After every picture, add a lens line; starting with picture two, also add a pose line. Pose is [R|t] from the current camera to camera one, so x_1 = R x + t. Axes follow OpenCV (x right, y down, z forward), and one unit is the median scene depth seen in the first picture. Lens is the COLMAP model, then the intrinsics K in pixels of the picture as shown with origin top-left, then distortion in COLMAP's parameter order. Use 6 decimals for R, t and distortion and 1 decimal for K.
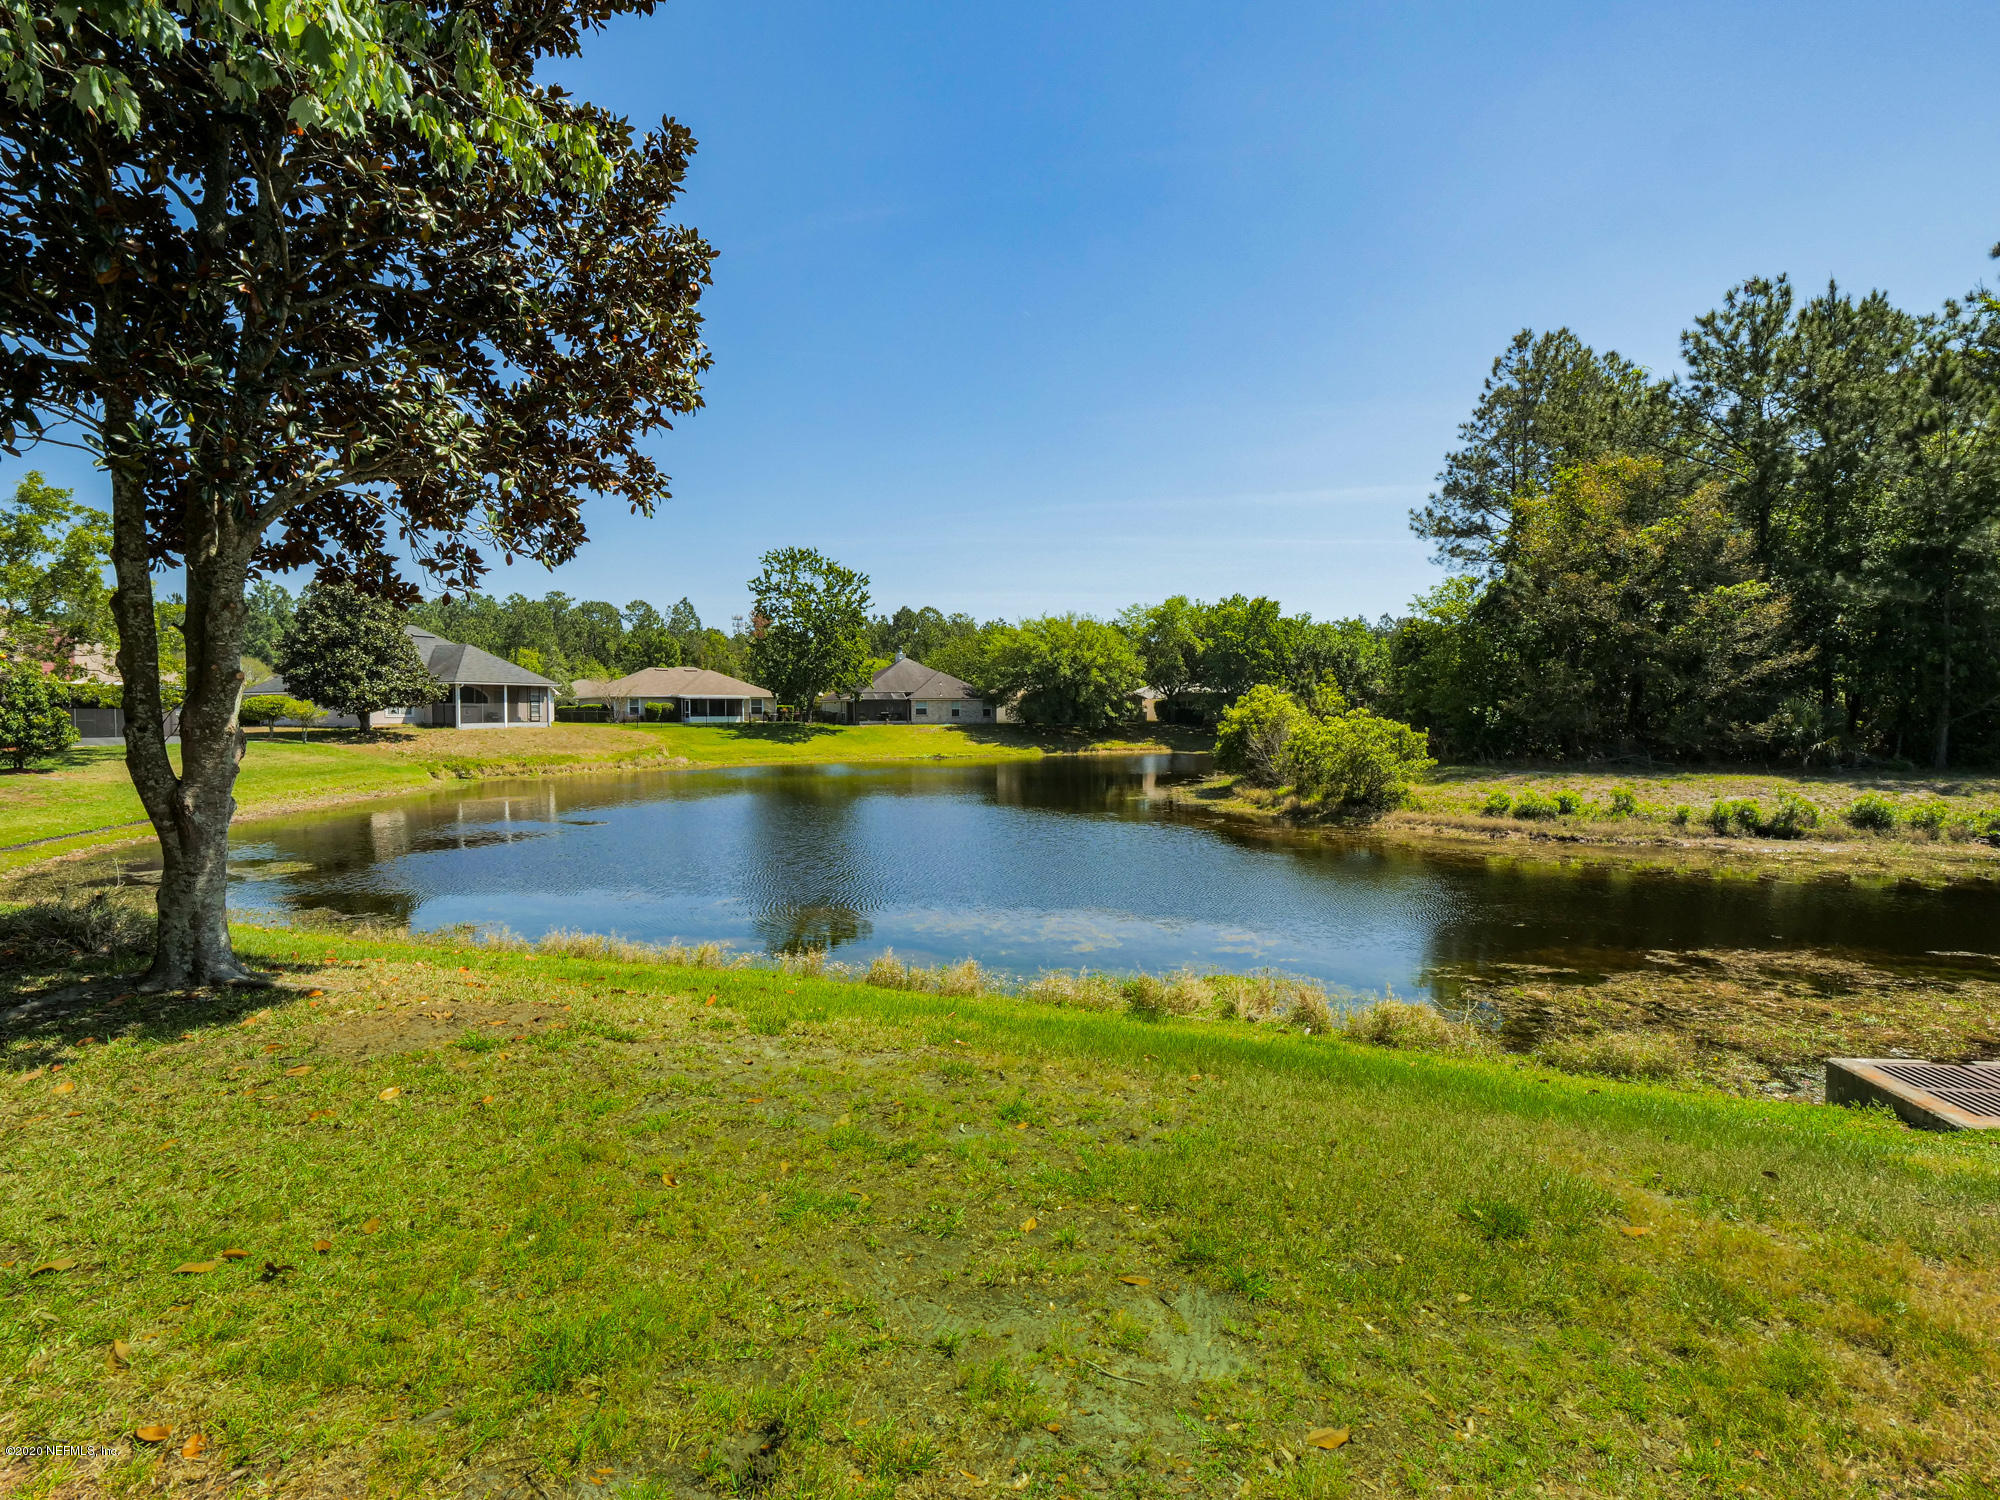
lens RADIAL K [[962.3, 0, 996.7], [0, 962.3, 727.4], [0, 0, 1]] dist [-0.021965, 0.000849]
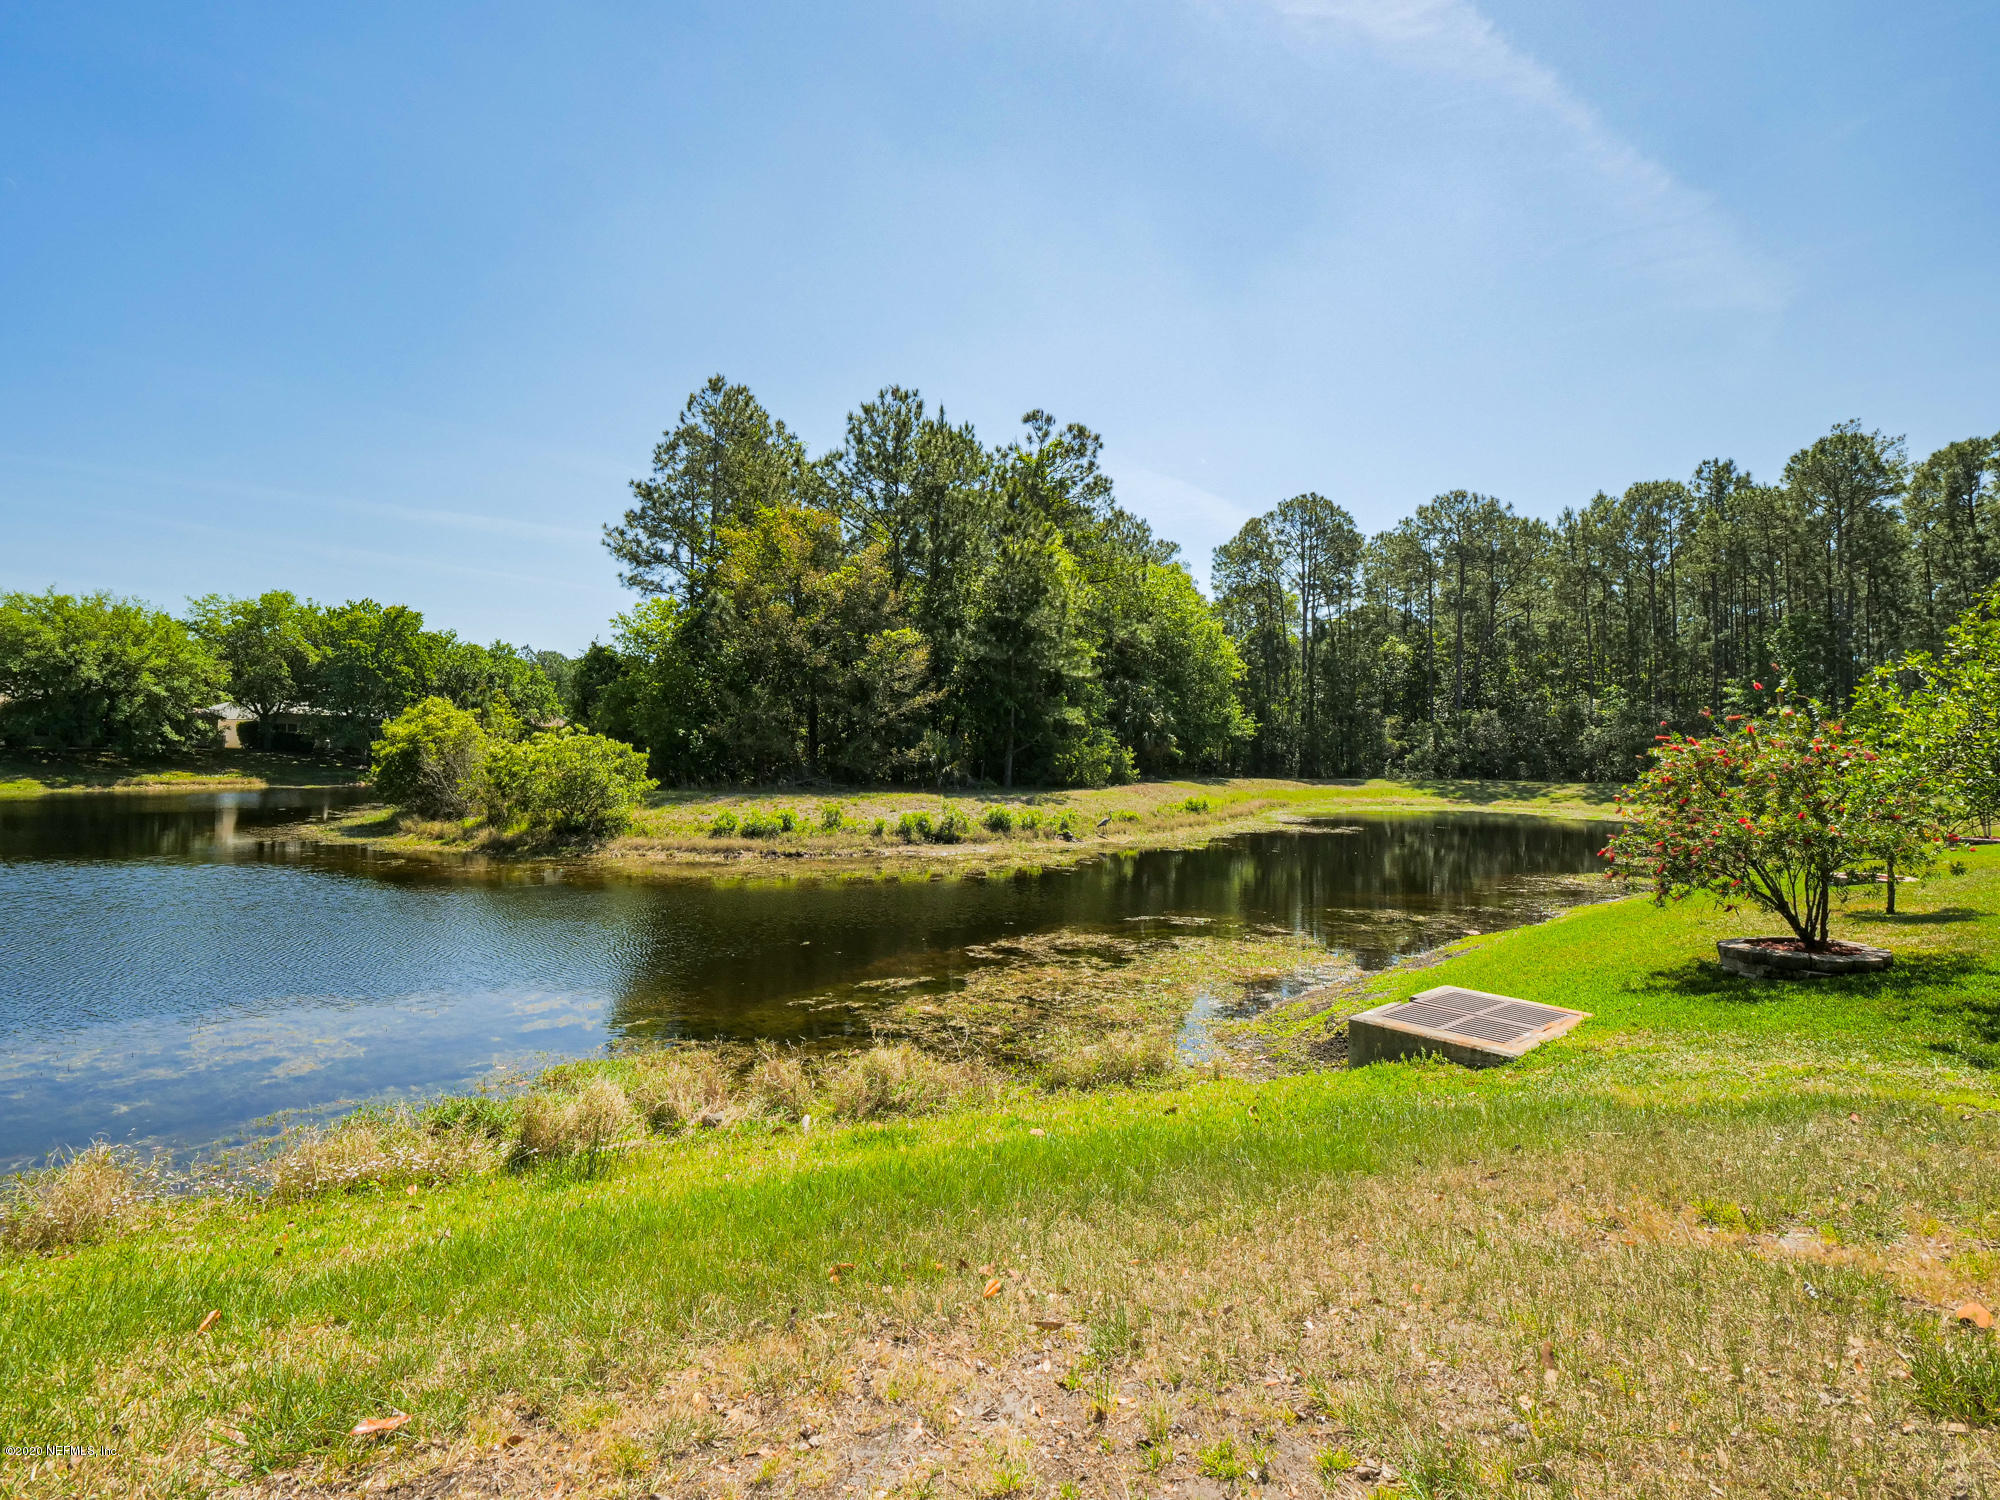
lens RADIAL K [[962.3, 0, 996.7], [0, 962.3, 727.4], [0, 0, 1]] dist [-0.021965, 0.000849]
pose [[0.657211, 0.037109, 0.752792, -0.026478], [-0.007043, 0.999046, -0.043100, 0.015244], [-0.753674, 0.023024, 0.656846, 0.103413]]
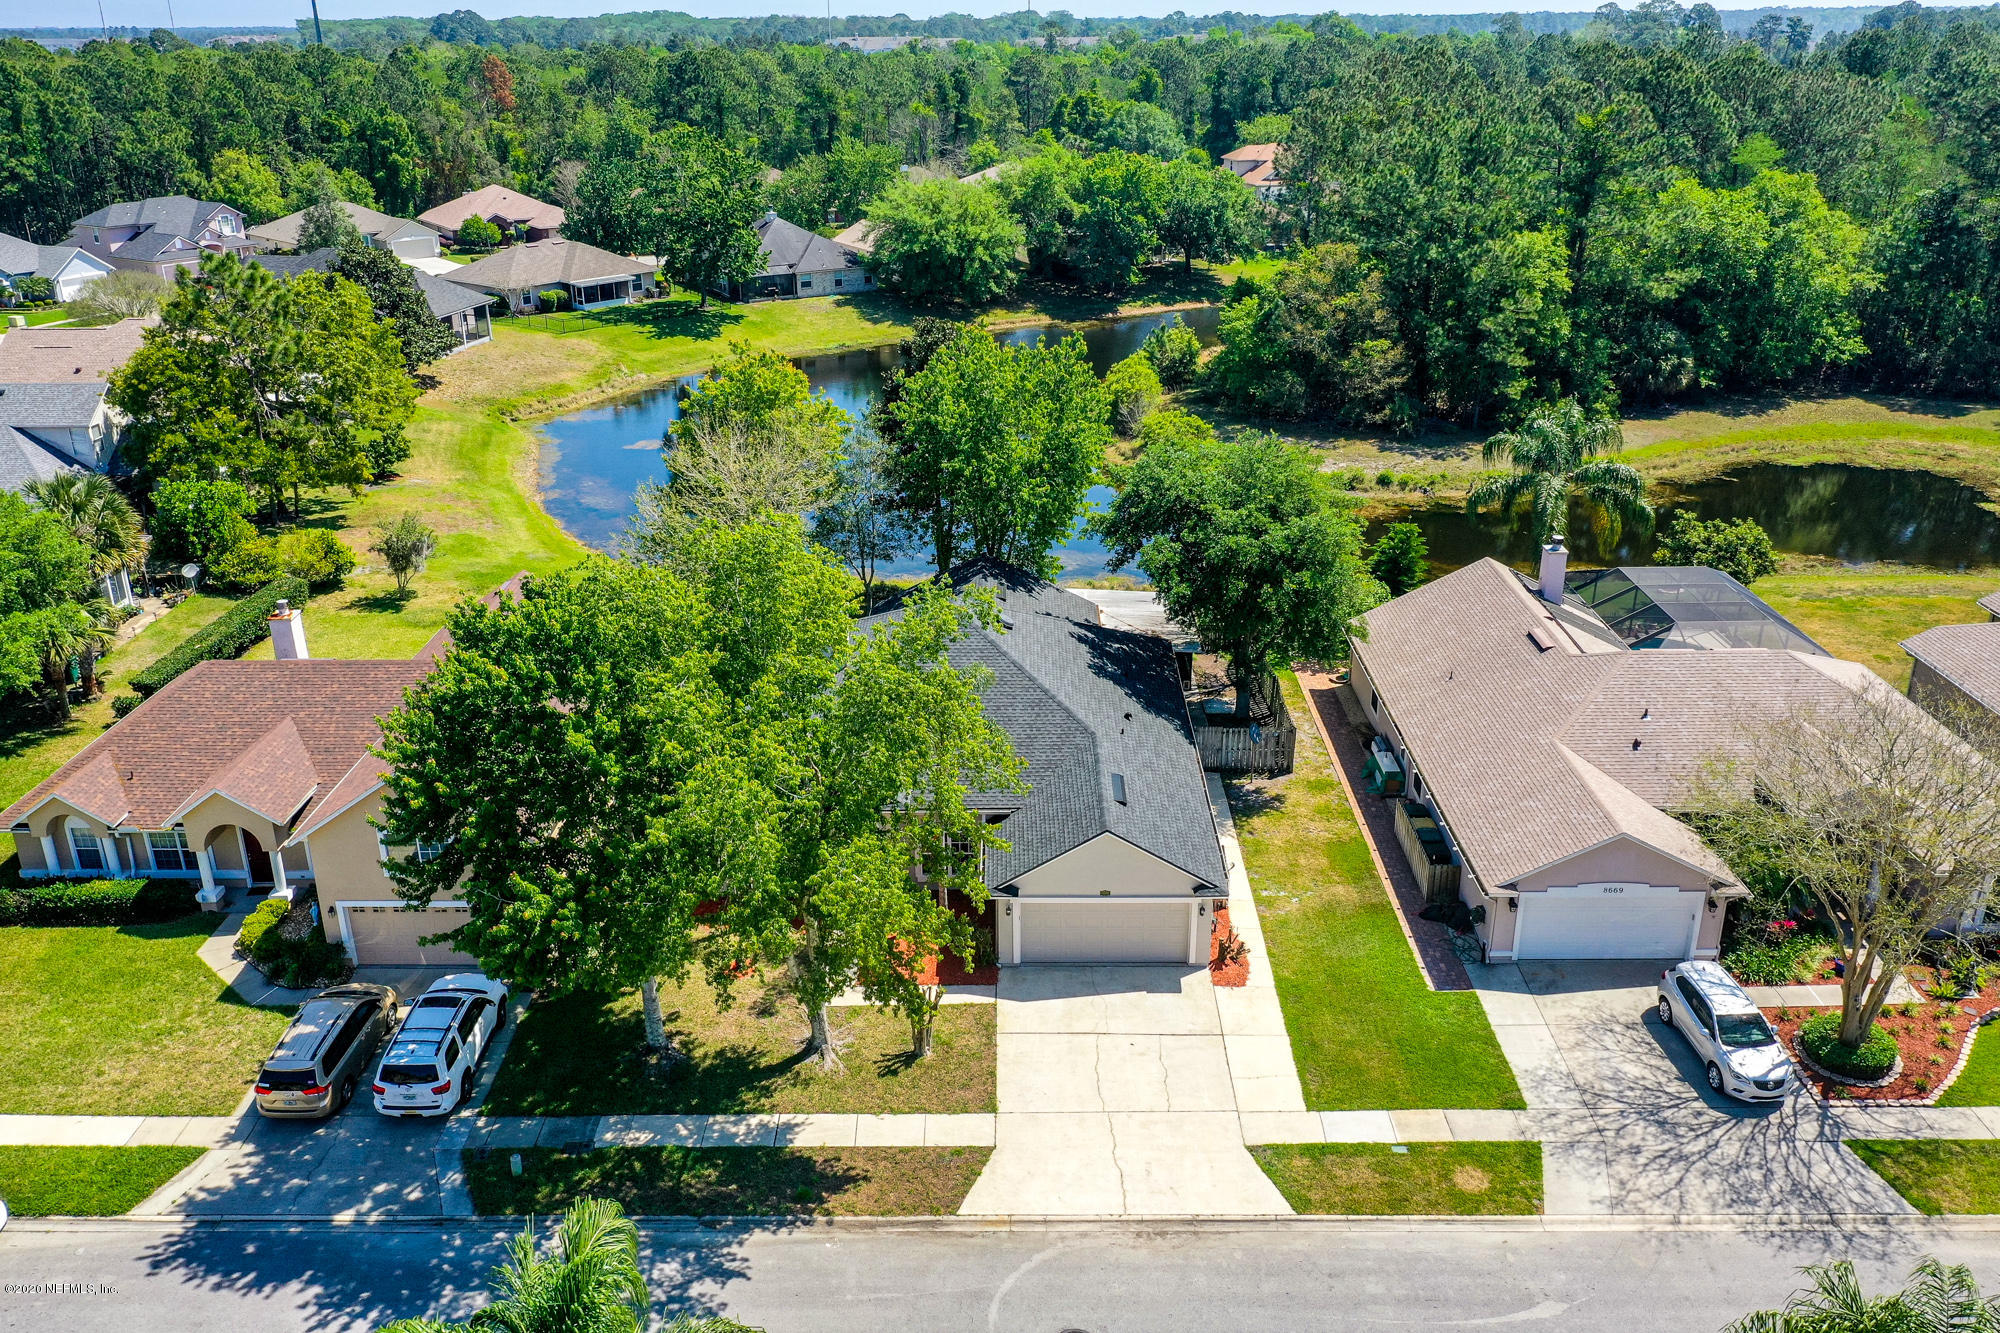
lens RADIAL K [[1582.2, 0, 1000.0], [0, 1582.2, 666.5], [0, 0, 1]] dist [-0.000400, -0.000743]
pose [[0.982741, -0.073351, 0.169822, -0.437430], [0.006045, 0.930268, 0.366830, -0.577770], [-0.184887, -0.359473, 0.914656, -1.612310]]
